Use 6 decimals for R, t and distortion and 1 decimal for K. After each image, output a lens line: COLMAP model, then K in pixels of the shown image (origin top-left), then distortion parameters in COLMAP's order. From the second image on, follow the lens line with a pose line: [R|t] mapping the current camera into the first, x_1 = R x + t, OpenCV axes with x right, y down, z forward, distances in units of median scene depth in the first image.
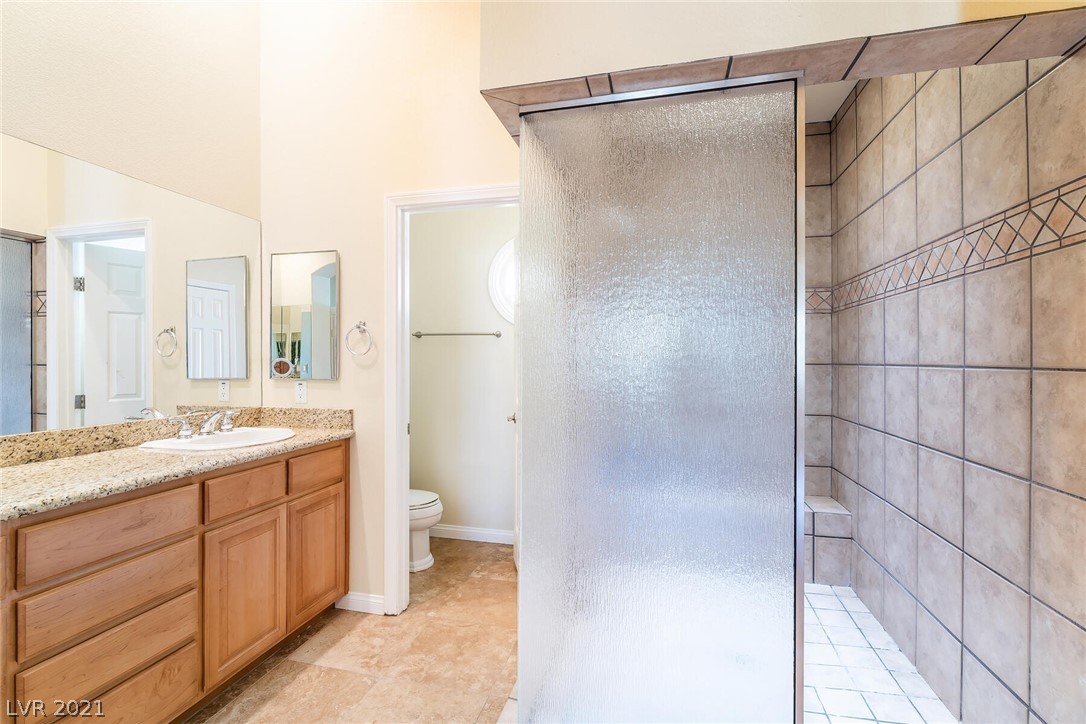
lens RADIAL K [[499.5, 0, 544.8], [0, 499.5, 358.8], [0, 0, 1]] dist [0.002726, -0.000146]
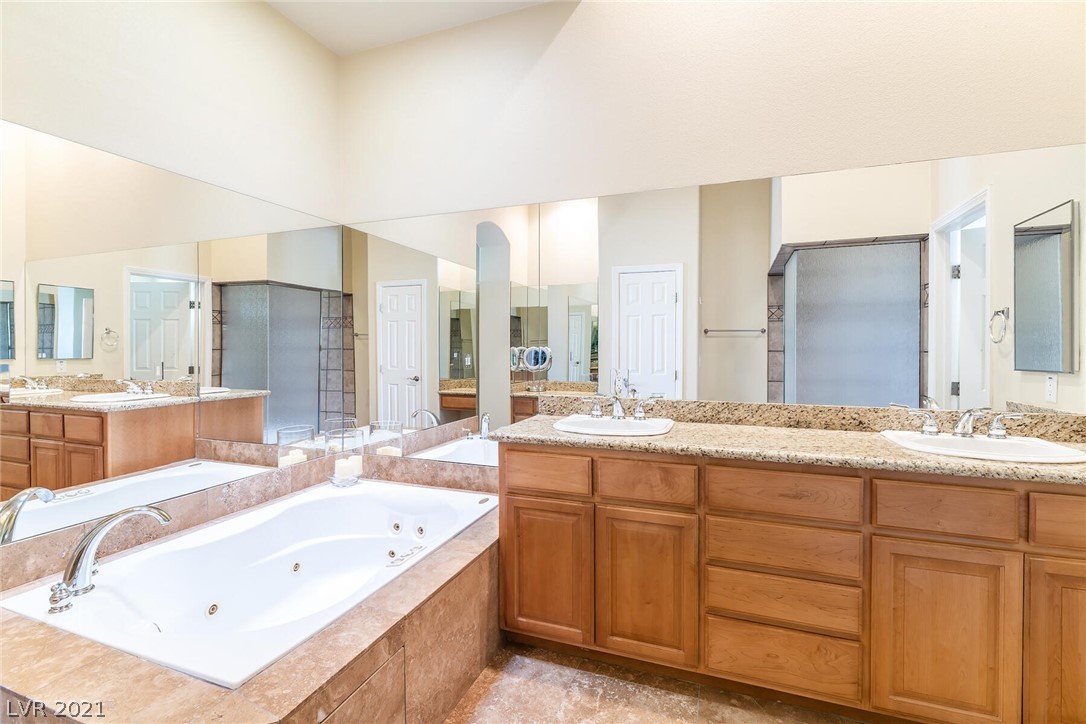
lens RADIAL K [[499.5, 0, 544.5], [0, 499.5, 356.2], [0, 0, 1]] dist [0.002726, -0.000146]
pose [[-0.121497, 0.018386, -0.992422, 0.268409], [0.000999, 0.999830, 0.018401, 0.001721], [0.992591, 0.001244, -0.121495, 0.457666]]
